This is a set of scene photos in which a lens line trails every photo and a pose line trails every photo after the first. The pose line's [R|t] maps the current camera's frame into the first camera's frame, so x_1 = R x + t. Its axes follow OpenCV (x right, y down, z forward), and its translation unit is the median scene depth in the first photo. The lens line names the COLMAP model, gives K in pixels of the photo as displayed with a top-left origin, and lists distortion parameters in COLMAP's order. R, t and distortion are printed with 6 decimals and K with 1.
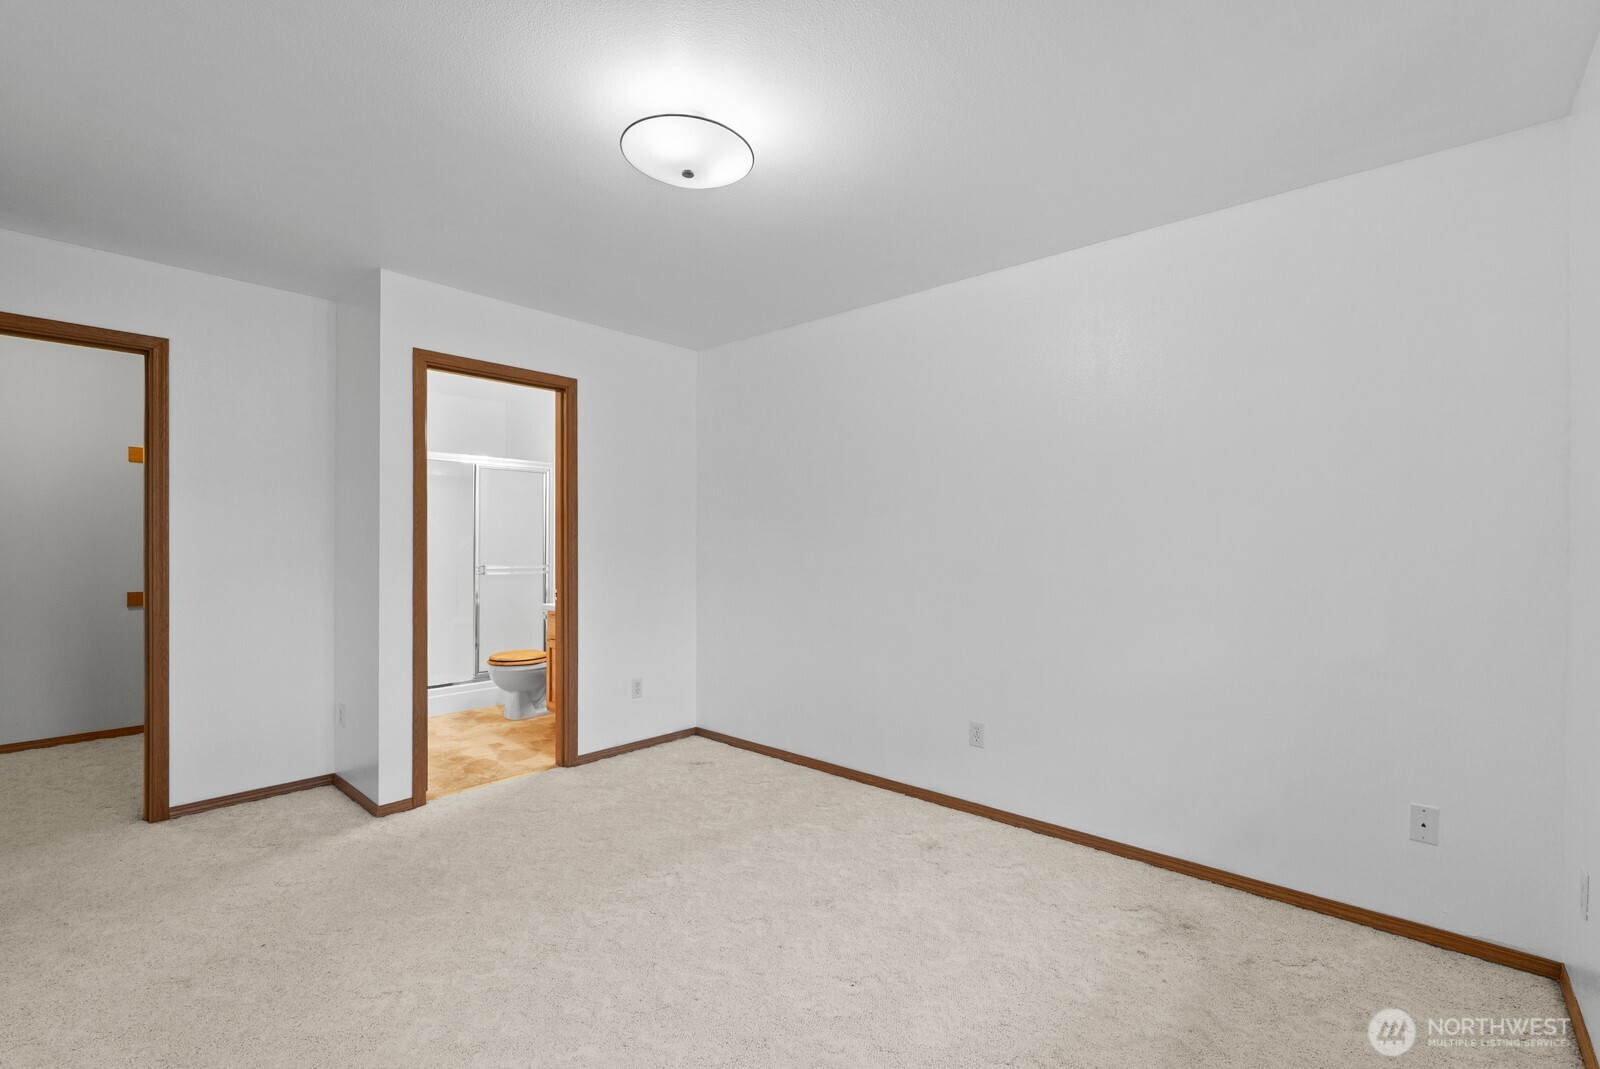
lens RADIAL K [[682.3, 0, 795.0], [0, 682.3, 550.5], [0, 0, 1]] dist [-0.000471, 0.000067]
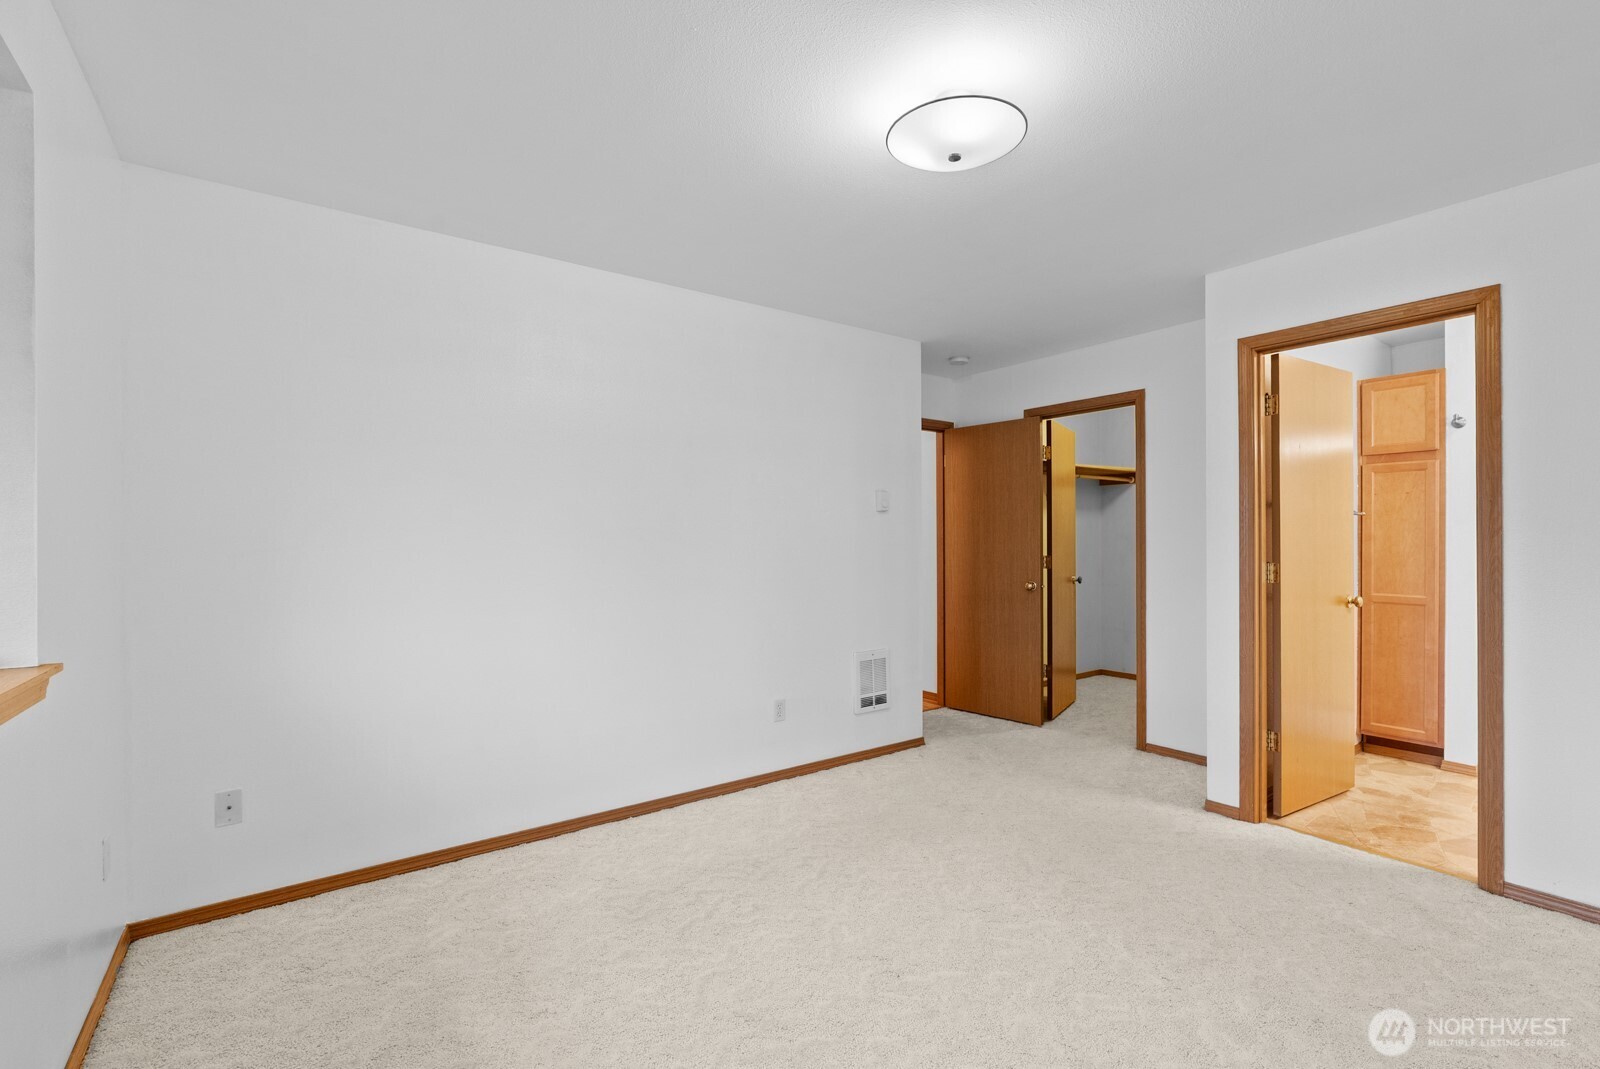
lens RADIAL K [[709.8, 0, 820.5], [0, 709.8, 539.6], [0, 0, 1]] dist [-0.000698, -0.000048]
pose [[-0.182460, -0.002269, -0.983211, 0.535144], [-0.005884, 0.999982, -0.001216, -0.010216], [0.983196, 0.005563, -0.182470, 0.612639]]
